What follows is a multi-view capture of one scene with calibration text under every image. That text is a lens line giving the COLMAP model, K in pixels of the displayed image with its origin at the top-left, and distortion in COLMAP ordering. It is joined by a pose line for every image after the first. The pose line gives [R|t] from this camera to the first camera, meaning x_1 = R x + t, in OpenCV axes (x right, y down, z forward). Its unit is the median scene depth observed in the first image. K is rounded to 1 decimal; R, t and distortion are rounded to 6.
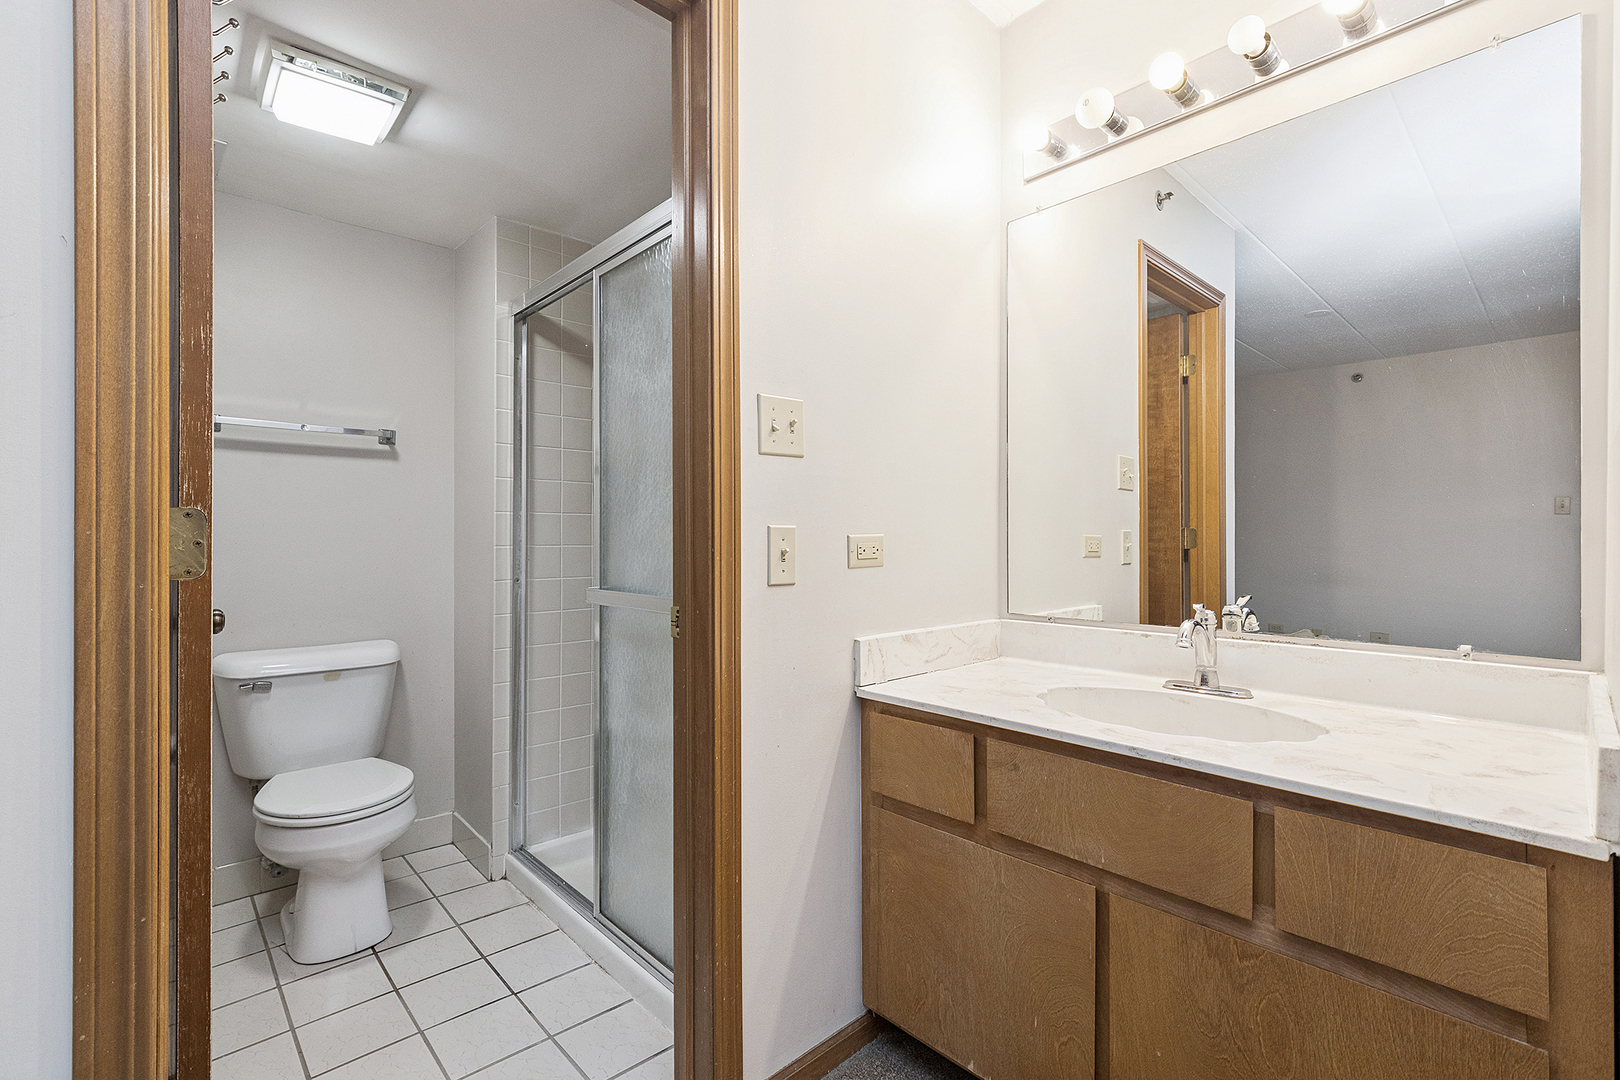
lens RADIAL K [[722.0, 0, 803.7], [0, 722.0, 541.4], [0, 0, 1]] dist [-0.001742, -0.000307]
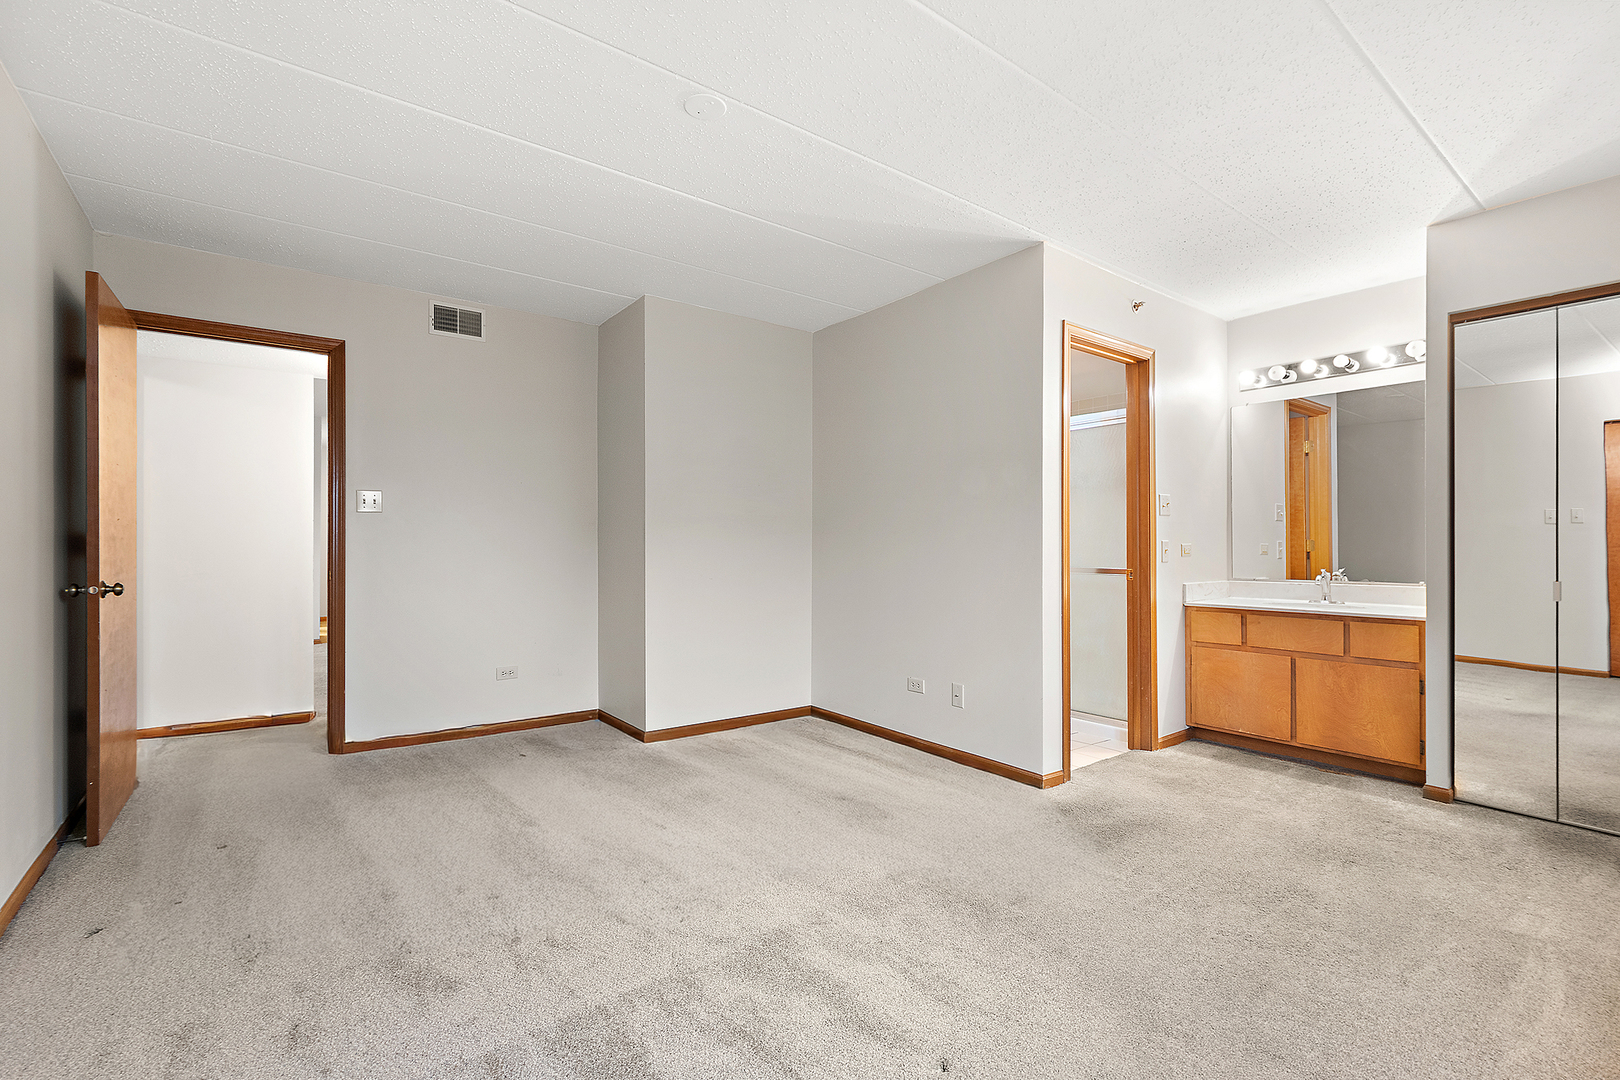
lens RADIAL K [[722.0, 0, 803.7], [0, 722.0, 541.4], [0, 0, 1]] dist [-0.001742, -0.000307]
pose [[0.994902, -0.001421, -0.100838, -0.867263], [0.000505, 0.999958, -0.009108, 0.002348], [0.100846, 0.009010, 0.994861, -1.464398]]
